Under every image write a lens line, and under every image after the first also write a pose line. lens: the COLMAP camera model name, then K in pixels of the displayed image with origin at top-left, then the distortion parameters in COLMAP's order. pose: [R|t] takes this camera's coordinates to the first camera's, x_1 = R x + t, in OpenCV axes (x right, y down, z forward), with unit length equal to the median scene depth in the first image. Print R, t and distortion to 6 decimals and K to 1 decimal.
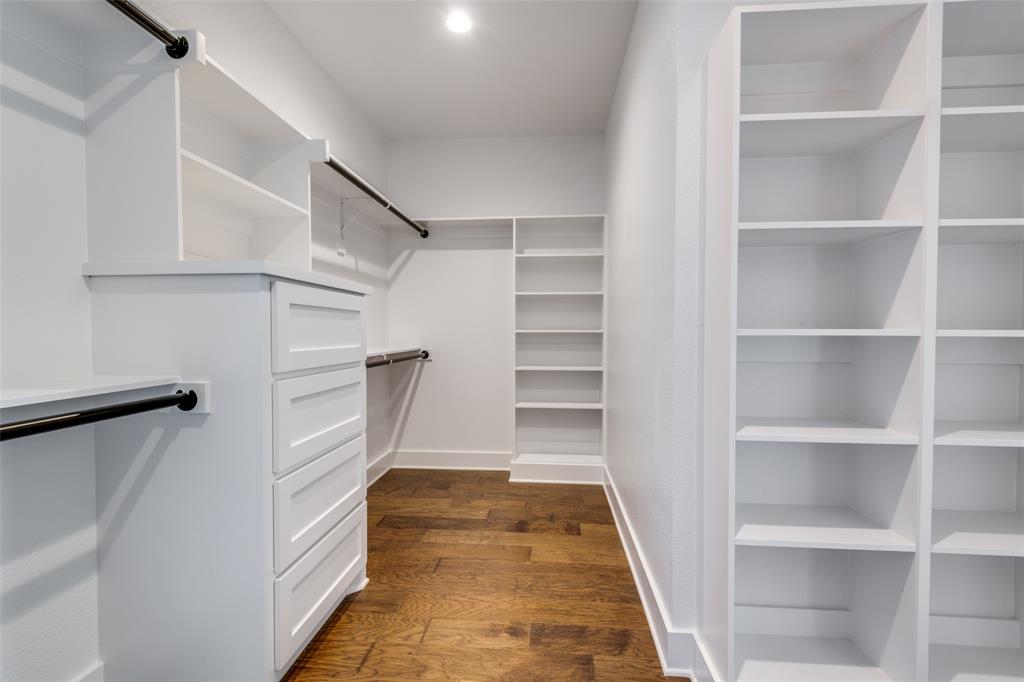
lens RADIAL K [[470.6, 0, 512.0], [0, 470.6, 341.0], [0, 0, 1]] dist [0.033969, -0.015440]
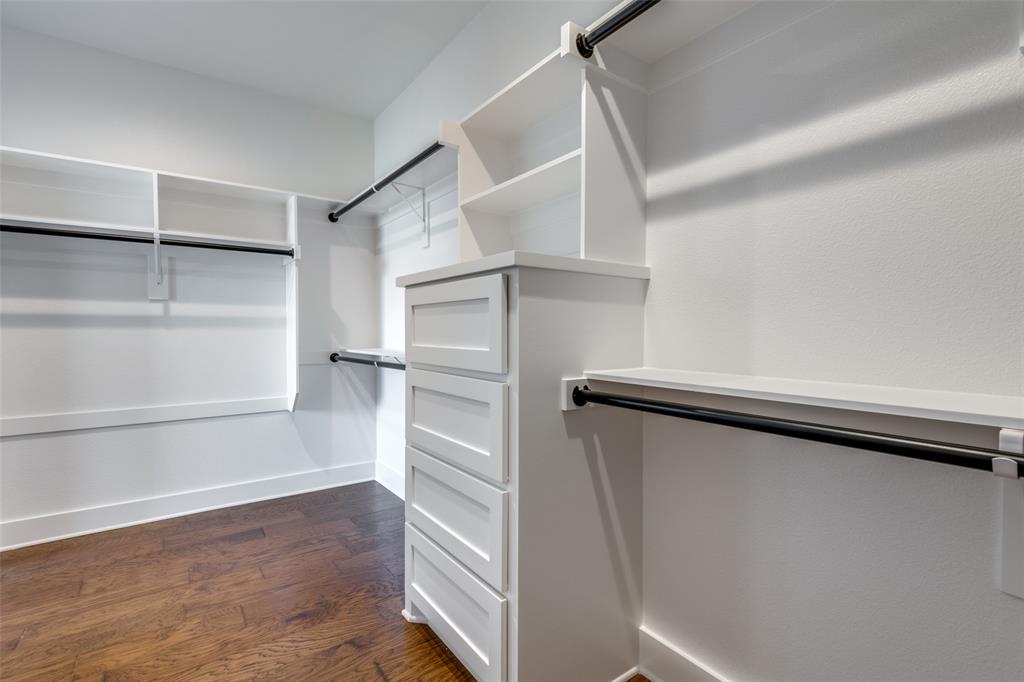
lens RADIAL K [[470.6, 0, 512.0], [0, 470.6, 341.0], [0, 0, 1]] dist [0.033969, -0.015440]
pose [[-0.758685, 0.019391, -0.651169, 0.095899], [-0.010504, 0.999063, 0.041990, -0.035889], [0.651373, 0.038697, -0.757771, 1.768544]]
